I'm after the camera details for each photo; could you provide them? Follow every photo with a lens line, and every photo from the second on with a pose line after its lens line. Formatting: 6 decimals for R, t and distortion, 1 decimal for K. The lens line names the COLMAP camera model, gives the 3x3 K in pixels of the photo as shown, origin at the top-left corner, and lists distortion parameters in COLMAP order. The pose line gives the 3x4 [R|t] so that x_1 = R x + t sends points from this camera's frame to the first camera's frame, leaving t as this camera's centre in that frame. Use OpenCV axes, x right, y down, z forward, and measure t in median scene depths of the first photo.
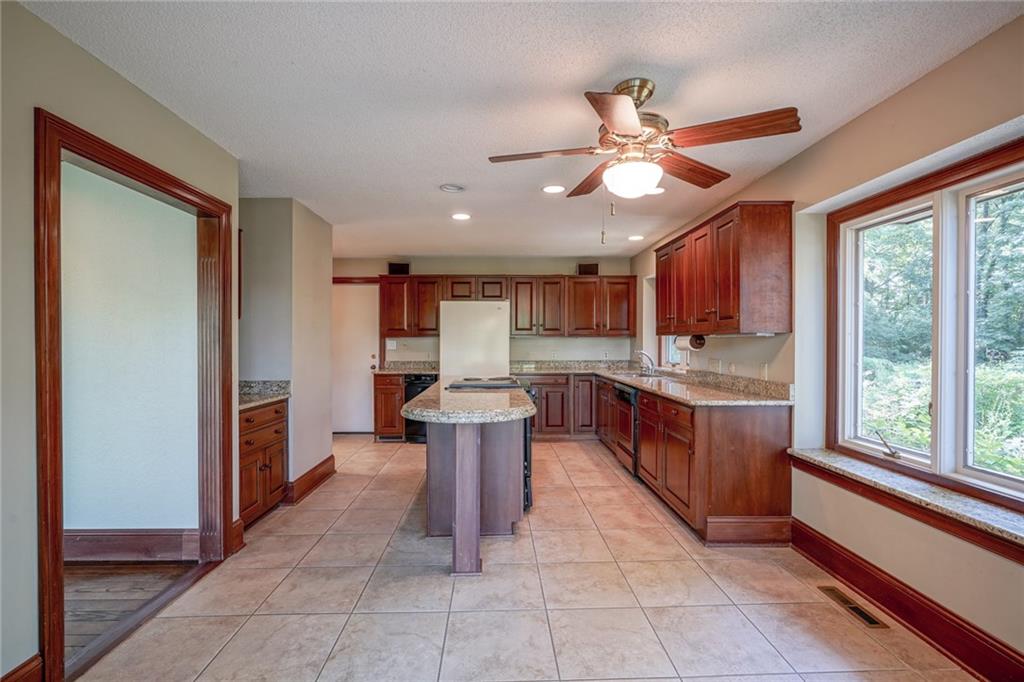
lens RADIAL K [[462.0, 0, 509.8], [0, 462.0, 345.9], [0, 0, 1]] dist [-0.013676, 0.006180]
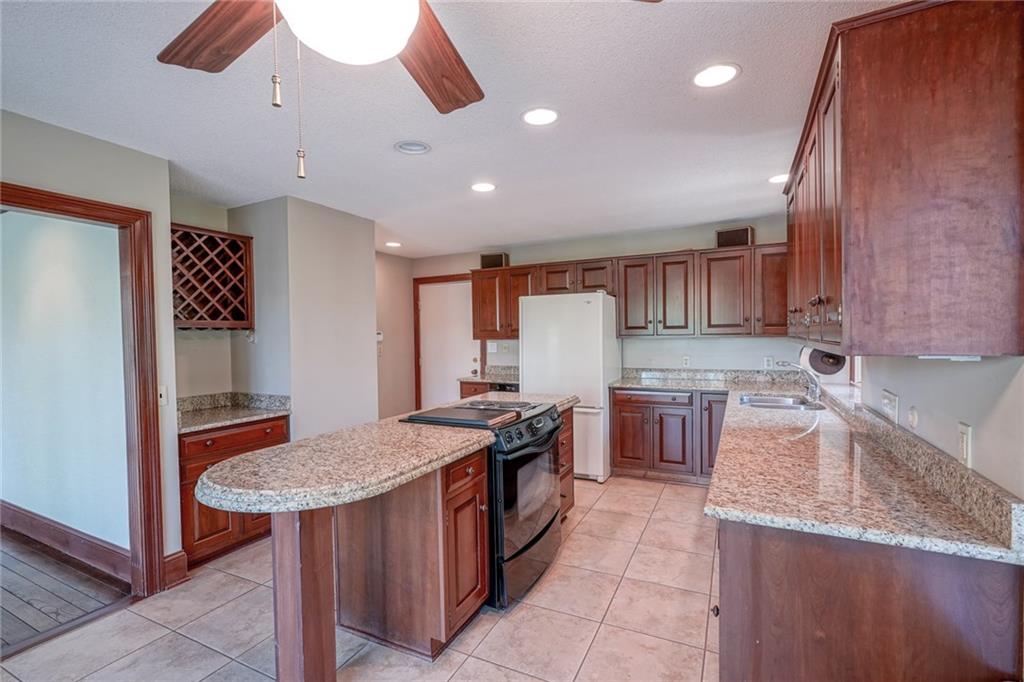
lens RADIAL K [[462.0, 0, 509.8], [0, 462.0, 345.9], [0, 0, 1]] dist [-0.013676, 0.006180]
pose [[0.880761, -0.000497, -0.473561, 0.210811], [0.010472, 0.999775, 0.018426, -0.022858], [0.473445, -0.021188, 0.880568, 0.247610]]
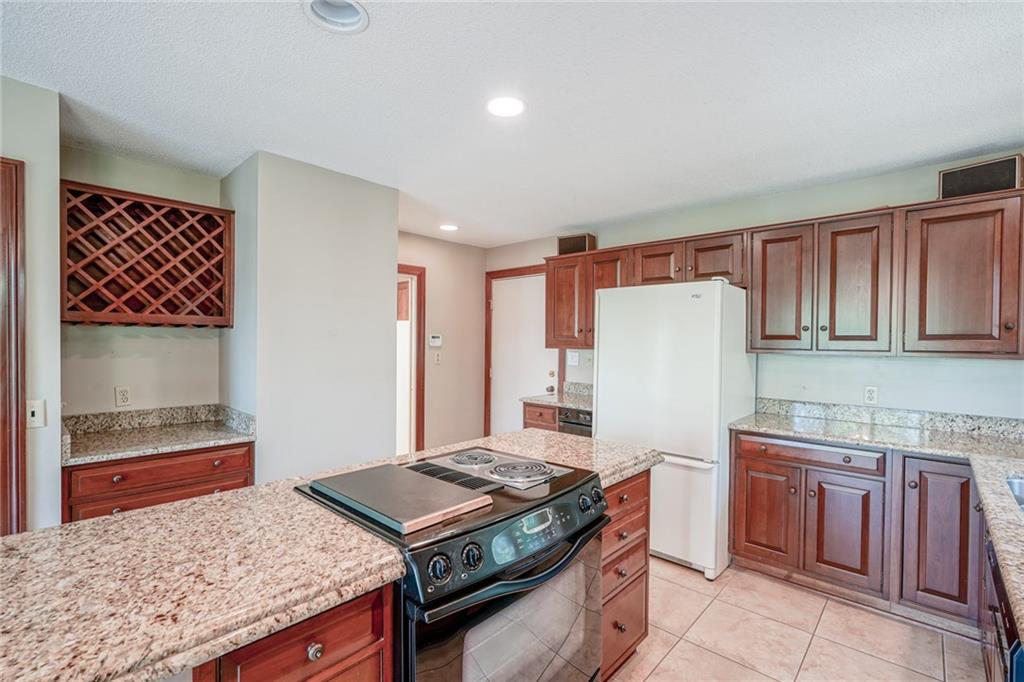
lens RADIAL K [[462.0, 0, 509.8], [0, 462.0, 345.9], [0, 0, 1]] dist [-0.013676, 0.006180]
pose [[0.713049, 0.016383, -0.700923, 0.169261], [-0.017216, 0.999835, 0.005857, -0.025485], [0.700903, 0.007891, 0.713213, 0.477902]]
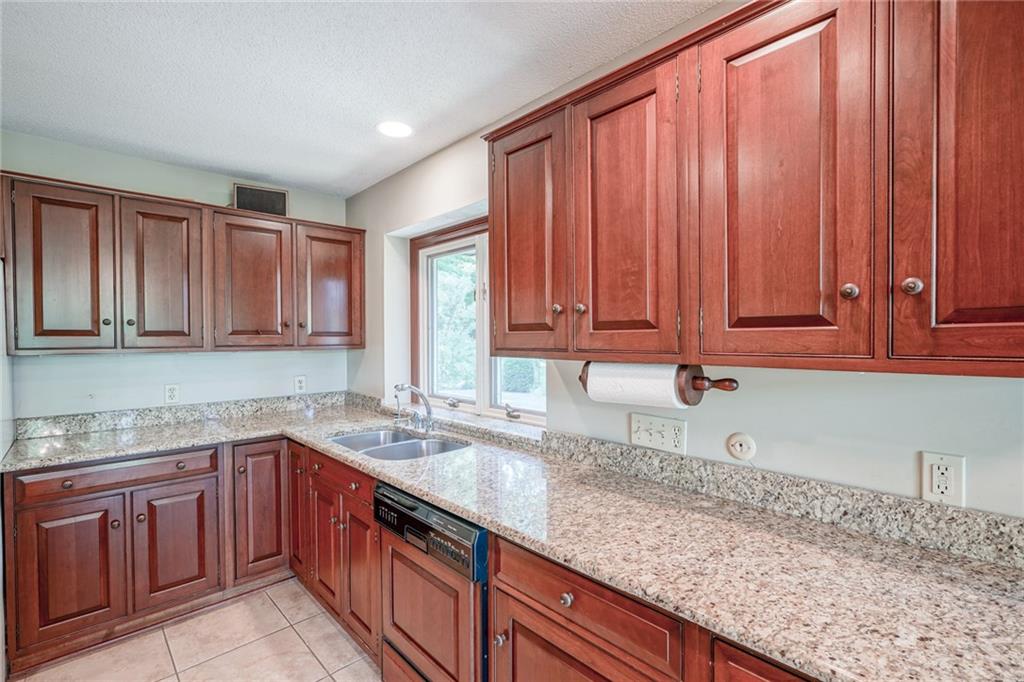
lens RADIAL K [[462.0, 0, 509.8], [0, 462.0, 345.9], [0, 0, 1]] dist [-0.013676, 0.006180]
pose [[0.748374, -0.014157, 0.663126, 0.052083], [0.011298, 0.999899, 0.008597, -0.025343], [-0.663181, 0.001059, 0.748458, 0.518351]]
